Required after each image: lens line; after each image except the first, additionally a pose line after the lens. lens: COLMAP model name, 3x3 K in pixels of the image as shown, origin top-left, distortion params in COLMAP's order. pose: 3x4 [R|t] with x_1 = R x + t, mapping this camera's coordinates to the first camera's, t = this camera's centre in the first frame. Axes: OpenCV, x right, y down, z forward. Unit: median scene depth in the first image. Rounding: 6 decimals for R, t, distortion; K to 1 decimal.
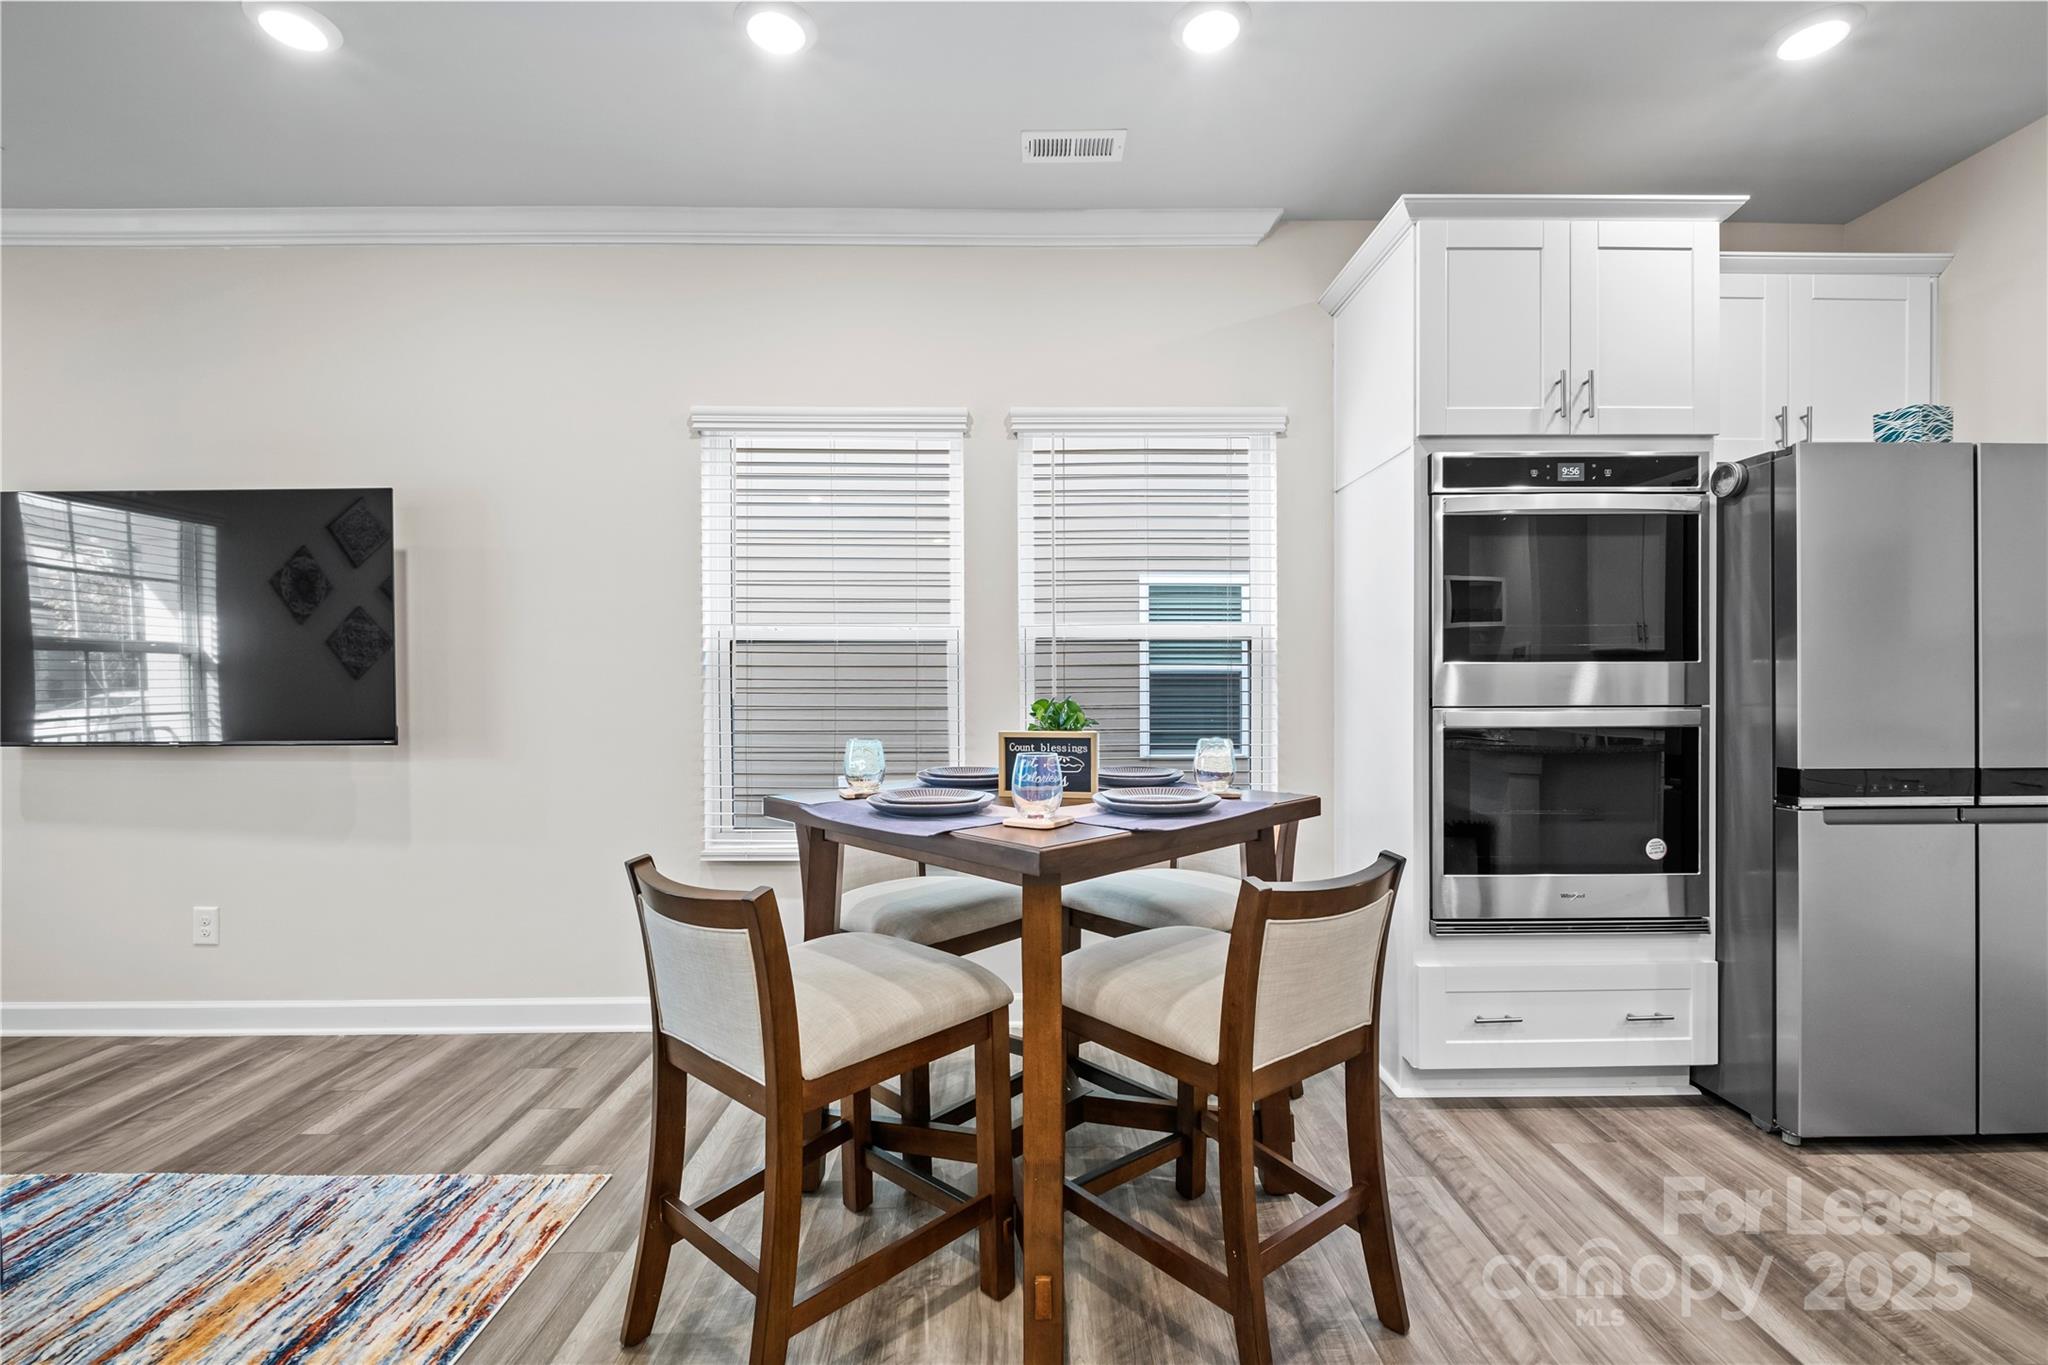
lens RADIAL K [[882.8, 0, 1034.4], [0, 882.8, 684.8], [0, 0, 1]] dist [0.002957, -0.004602]
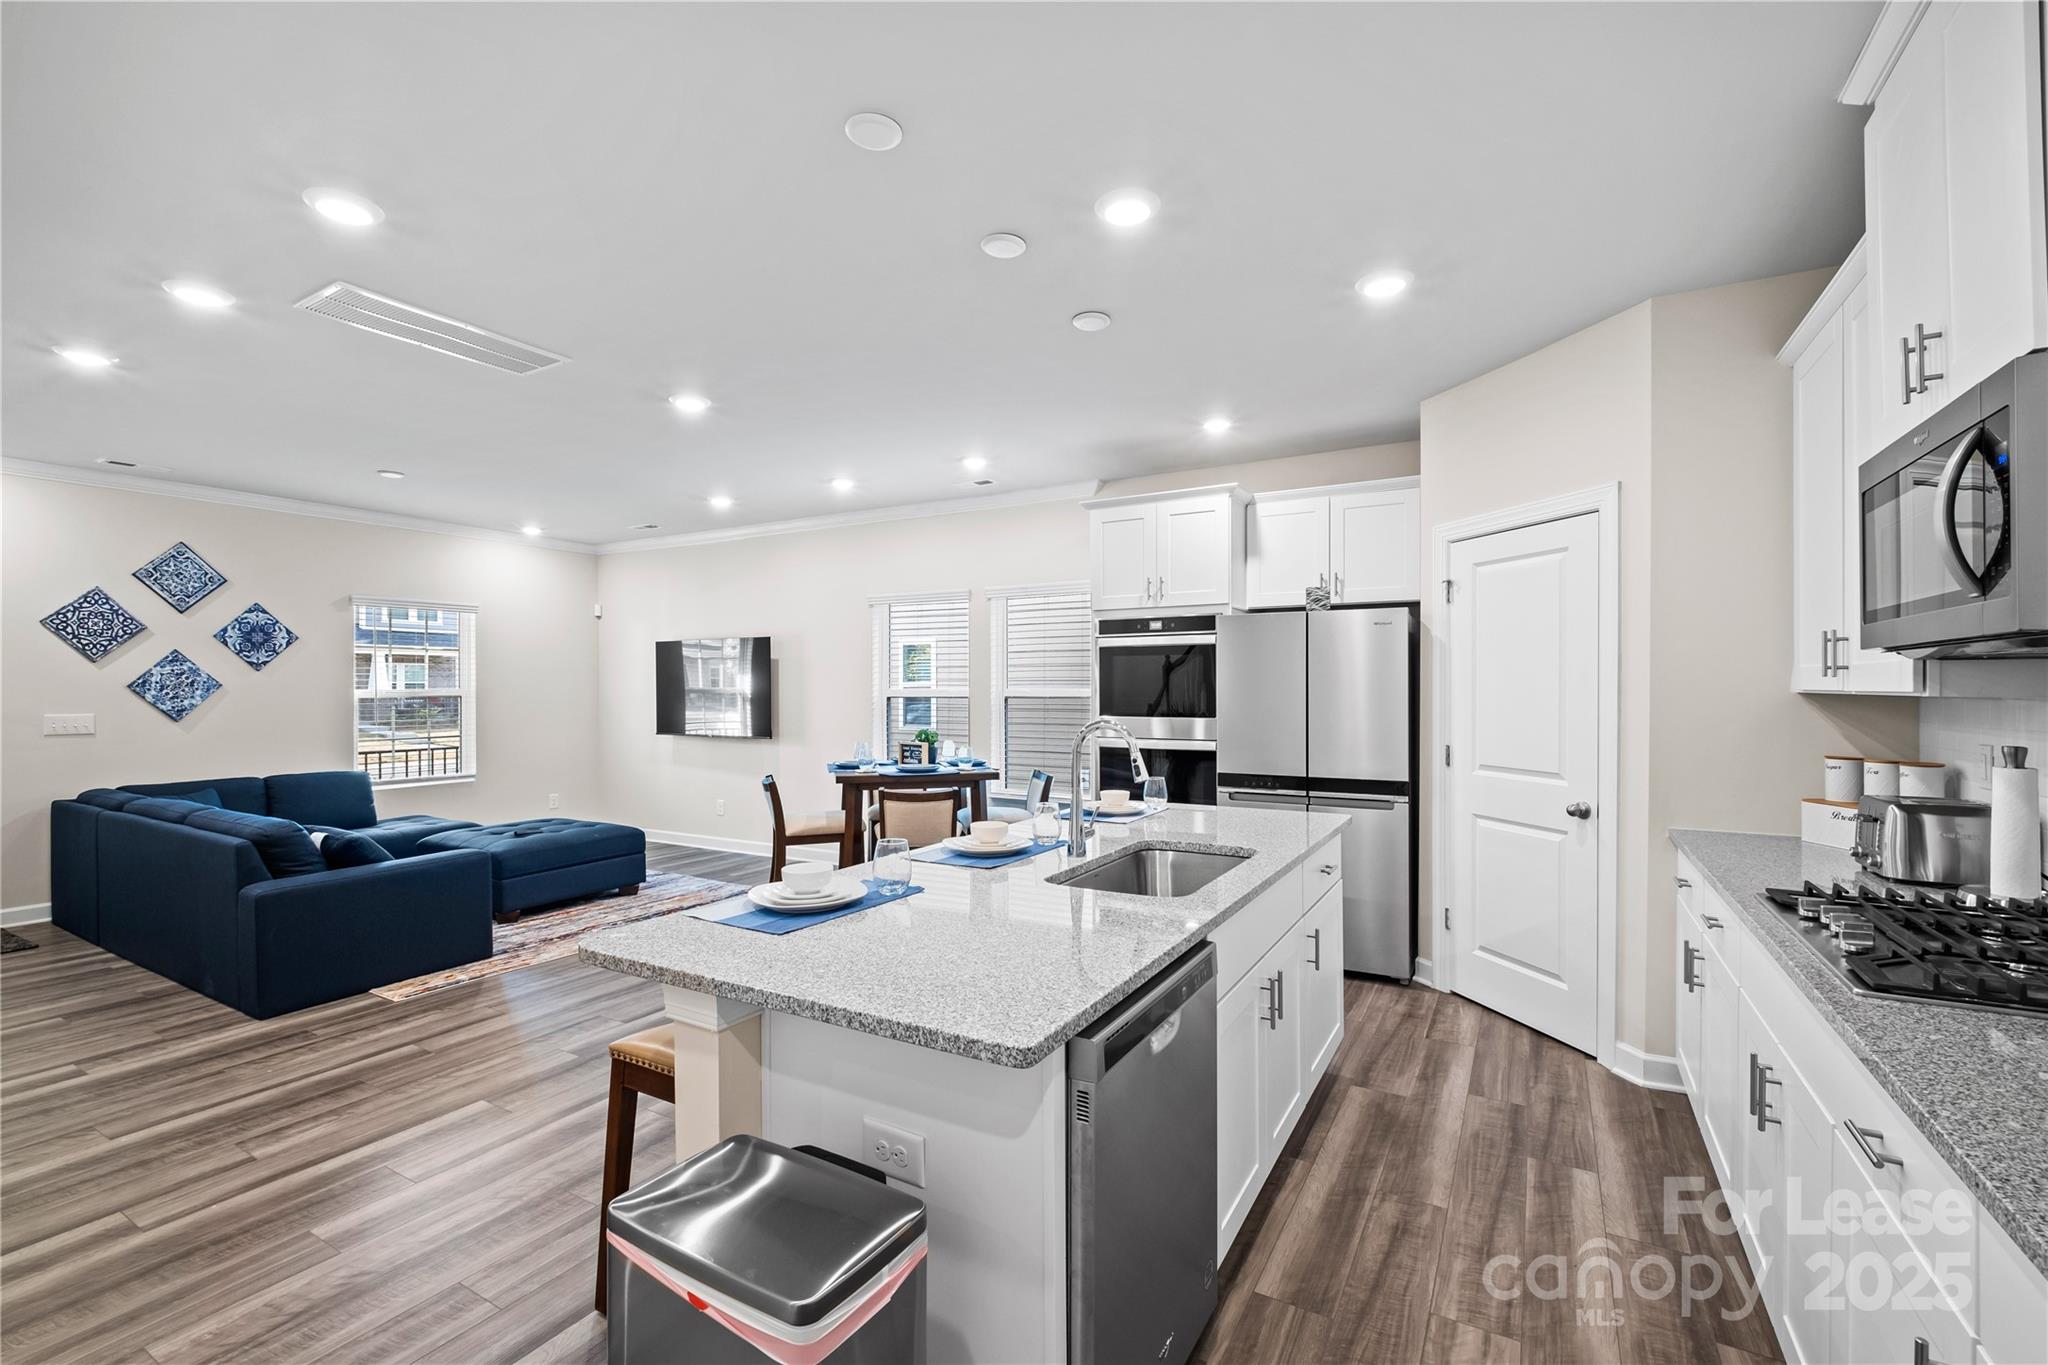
lens RADIAL K [[882.8, 0, 1031.1], [0, 882.8, 685.9], [0, 0, 1]] dist [0.002957, -0.004602]
pose [[0.859879, 0.000893, -0.510497, 1.419255], [-0.004178, 0.999977, -0.005288, -0.087789], [0.510481, 0.006680, 0.859863, -0.924955]]
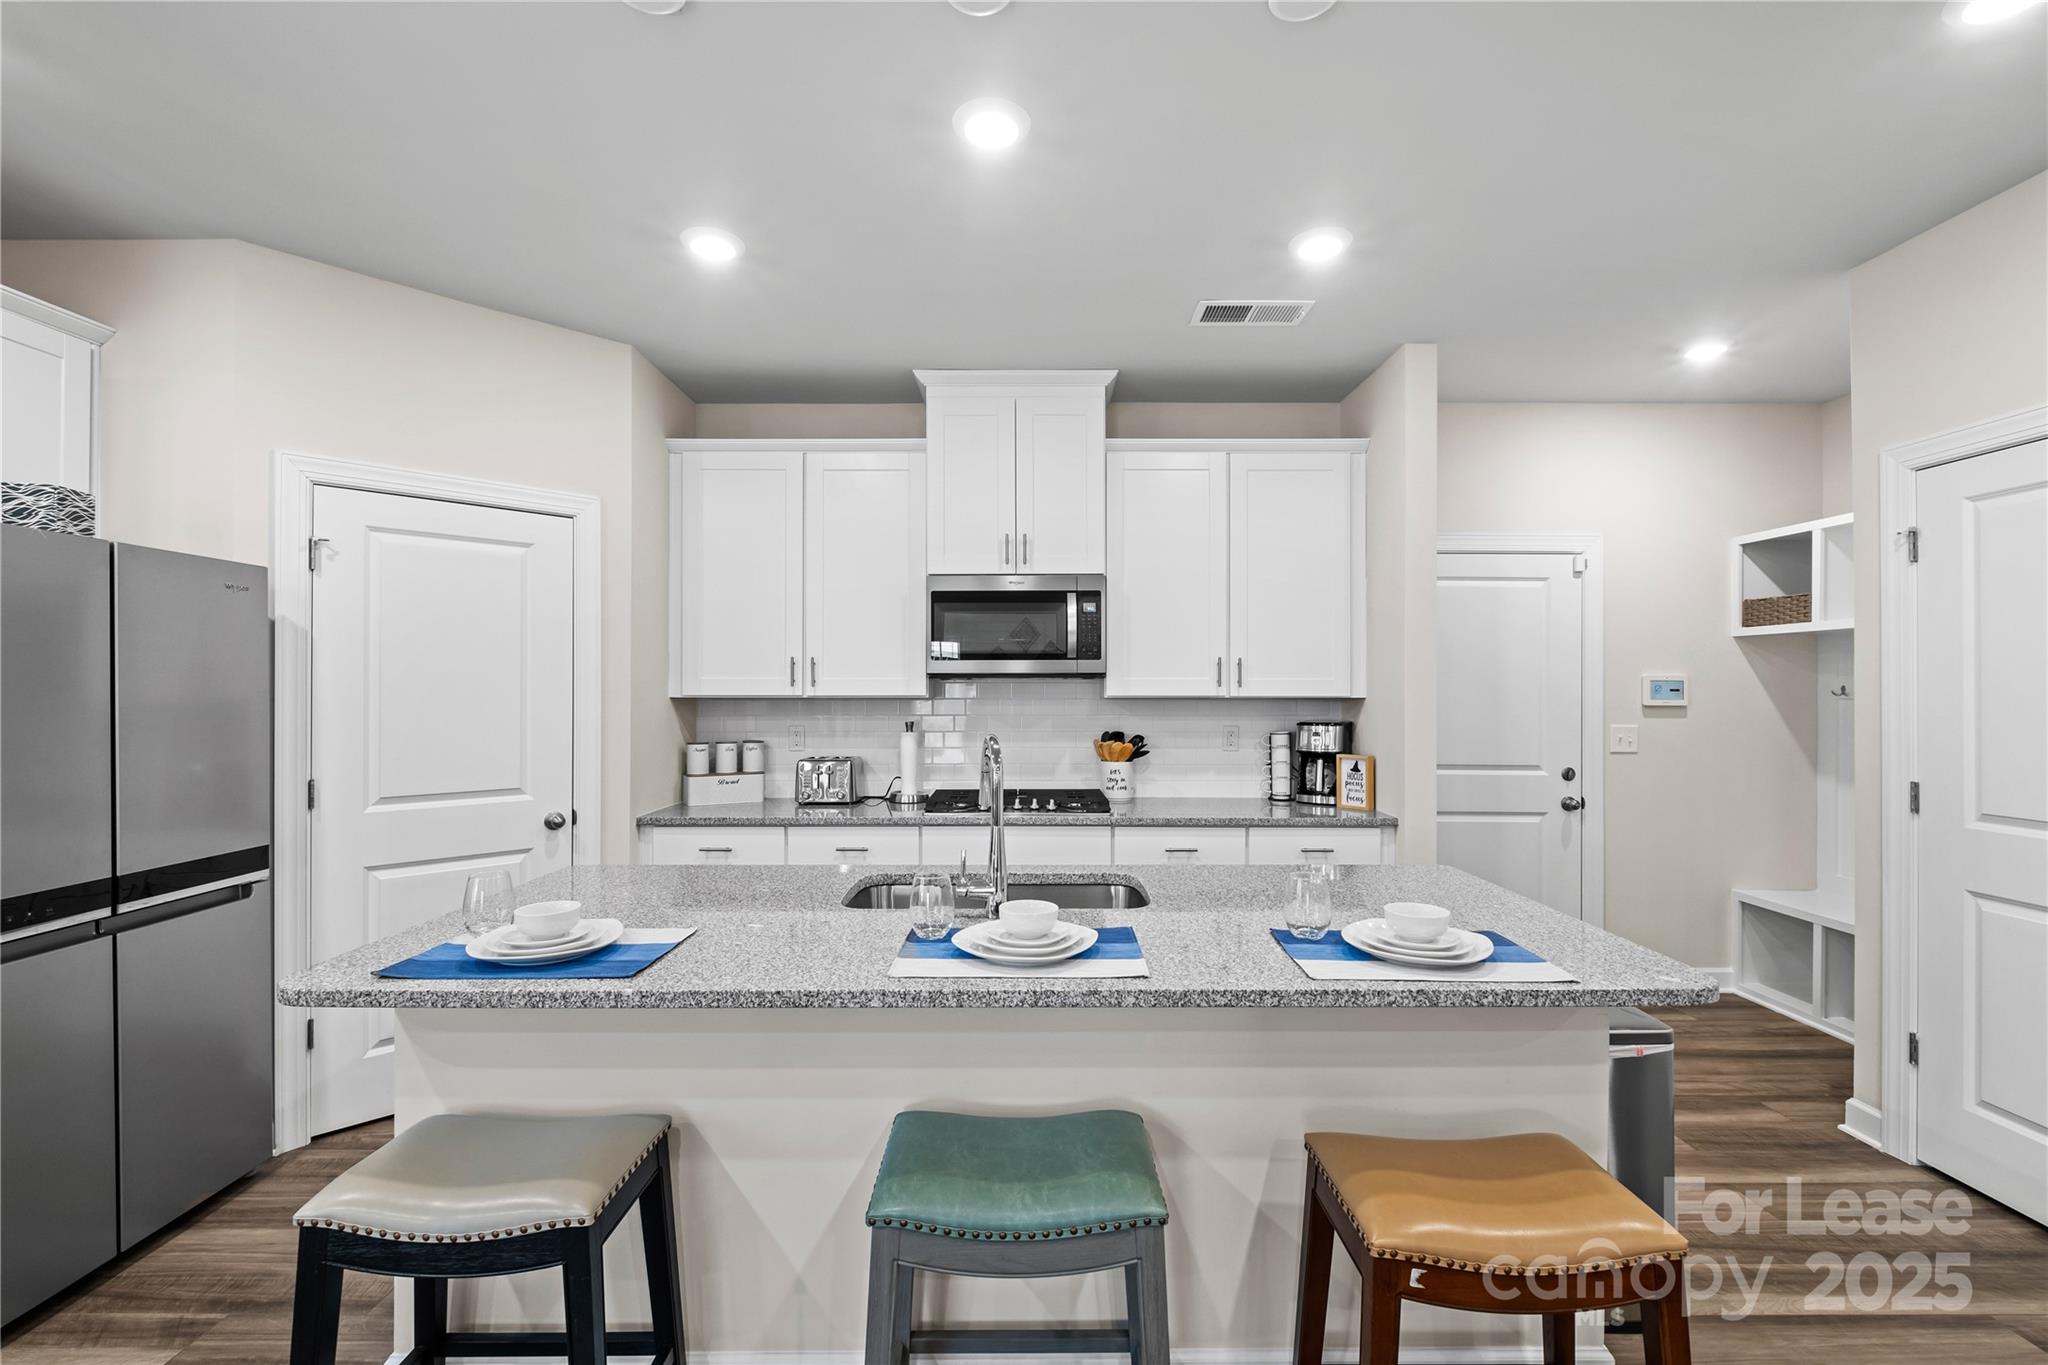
lens RADIAL K [[882.8, 0, 1028.0], [0, 882.8, 686.2], [0, 0, 1]] dist [0.002957, -0.004602]
pose [[0.017376, 0.008933, 0.999809, 0.108997], [0.007294, 0.999932, -0.009061, -0.090662], [-0.999822, 0.007450, 0.017309, -0.020948]]
